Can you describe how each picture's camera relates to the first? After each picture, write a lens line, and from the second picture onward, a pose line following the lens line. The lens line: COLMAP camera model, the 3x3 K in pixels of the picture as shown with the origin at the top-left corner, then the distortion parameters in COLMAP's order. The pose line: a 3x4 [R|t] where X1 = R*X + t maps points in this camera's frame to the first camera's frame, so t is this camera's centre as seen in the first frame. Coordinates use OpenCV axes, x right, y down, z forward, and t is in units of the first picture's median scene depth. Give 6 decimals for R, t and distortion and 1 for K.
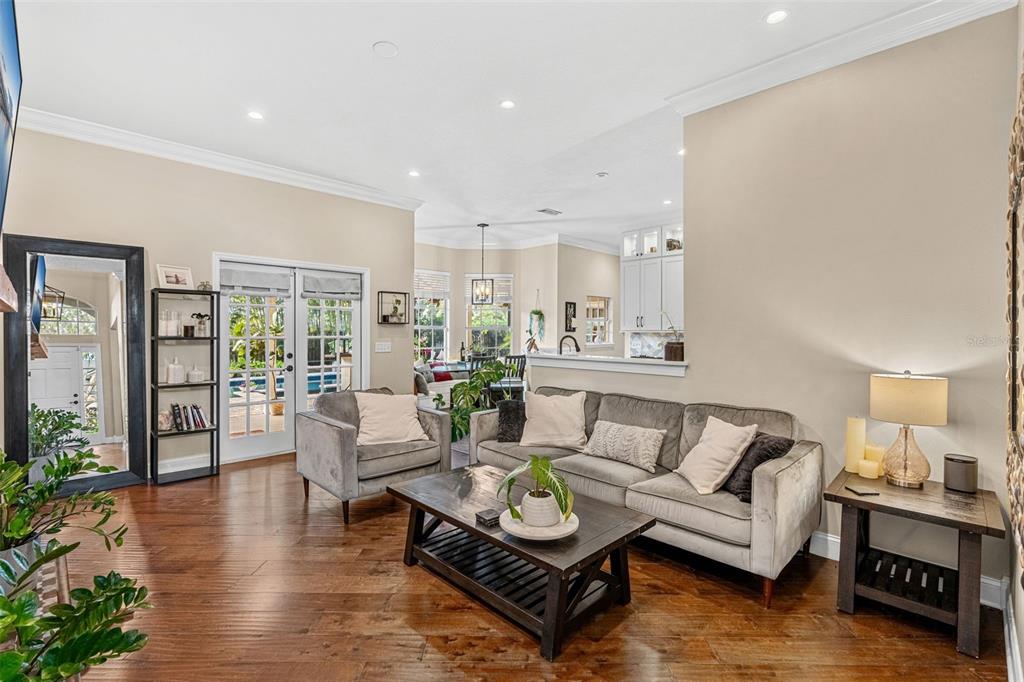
lens RADIAL K [[466.6, 0, 508.0], [0, 466.6, 339.6], [0, 0, 1]] dist [-0.010542, -0.000612]
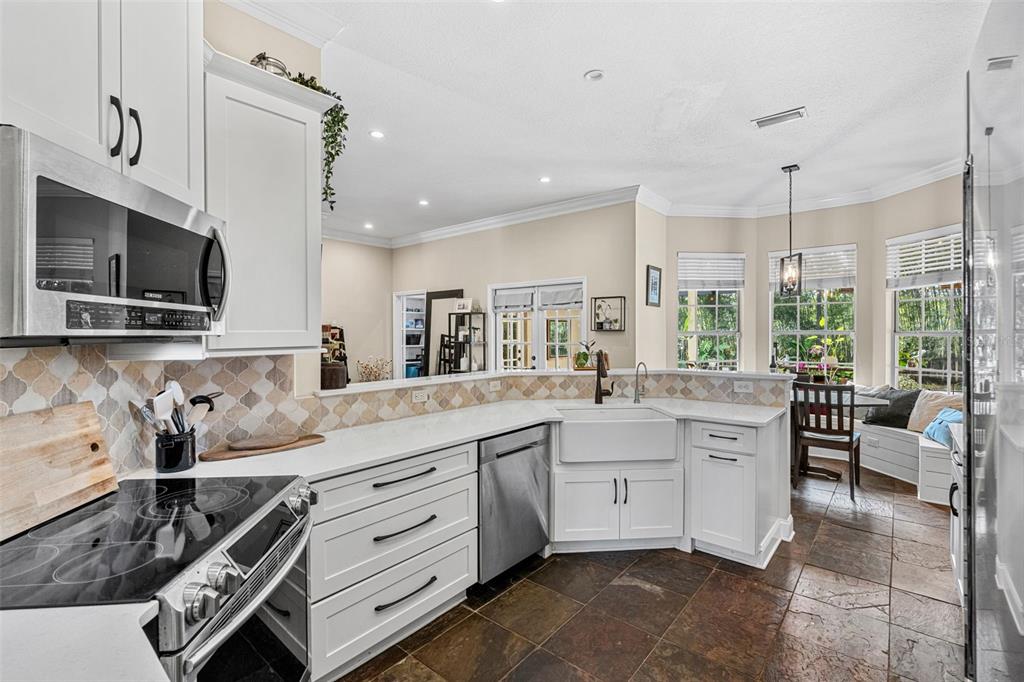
lens RADIAL K [[466.6, 0, 510.9], [0, 466.6, 334.7], [0, 0, 1]] dist [-0.010542, -0.000612]
pose [[0.071300, 0.004050, -0.997447, 0.530858], [-0.016459, 0.999860, 0.002883, -0.020726], [0.997319, 0.016211, 0.071356, 0.592409]]
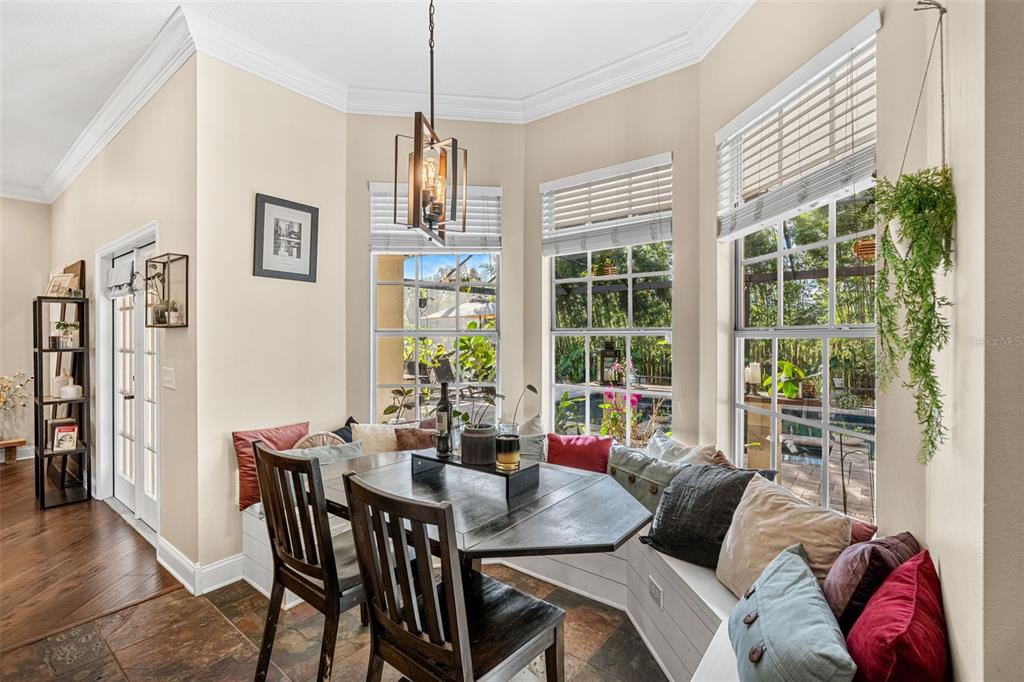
lens RADIAL K [[466.6, 0, 512.8], [0, 466.6, 340.1], [0, 0, 1]] dist [-0.010542, -0.000612]
pose [[0.105595, 0.002838, -0.994405, 0.192380], [-0.018495, 0.999829, 0.000890, -0.022418], [0.994237, 0.018297, 0.105630, 1.018214]]
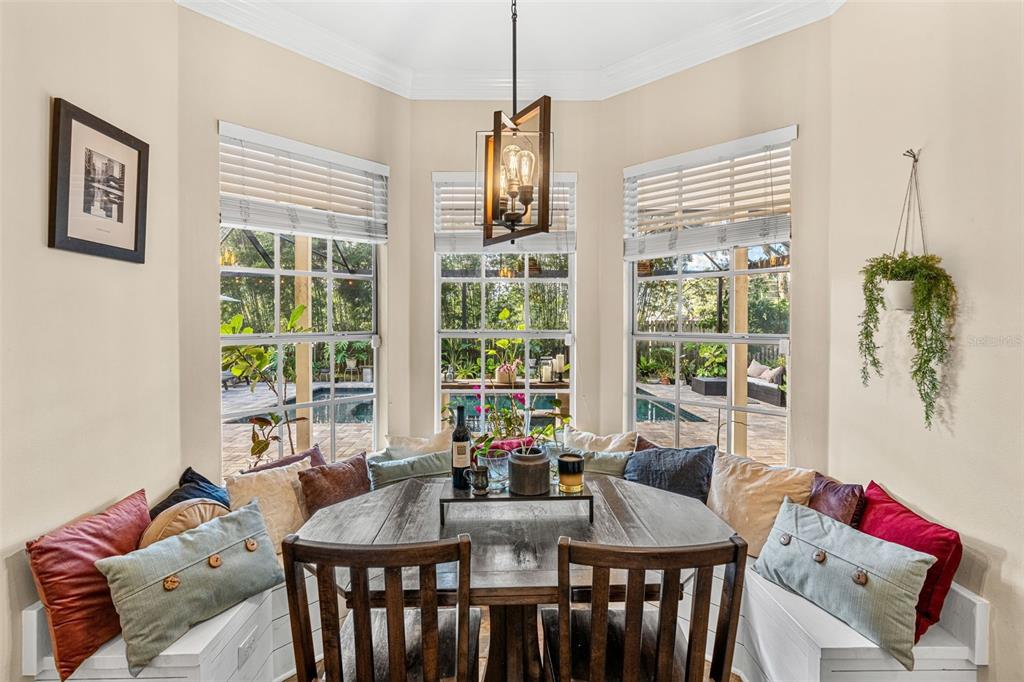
lens RADIAL K [[466.6, 0, 511.1], [0, 466.6, 330.7], [0, 0, 1]] dist [-0.010542, -0.000612]
pose [[0.713592, 0.012958, -0.700441, 0.090580], [-0.010747, 0.999914, 0.007549, -0.036550], [0.700479, 0.002141, 0.713670, 0.854558]]
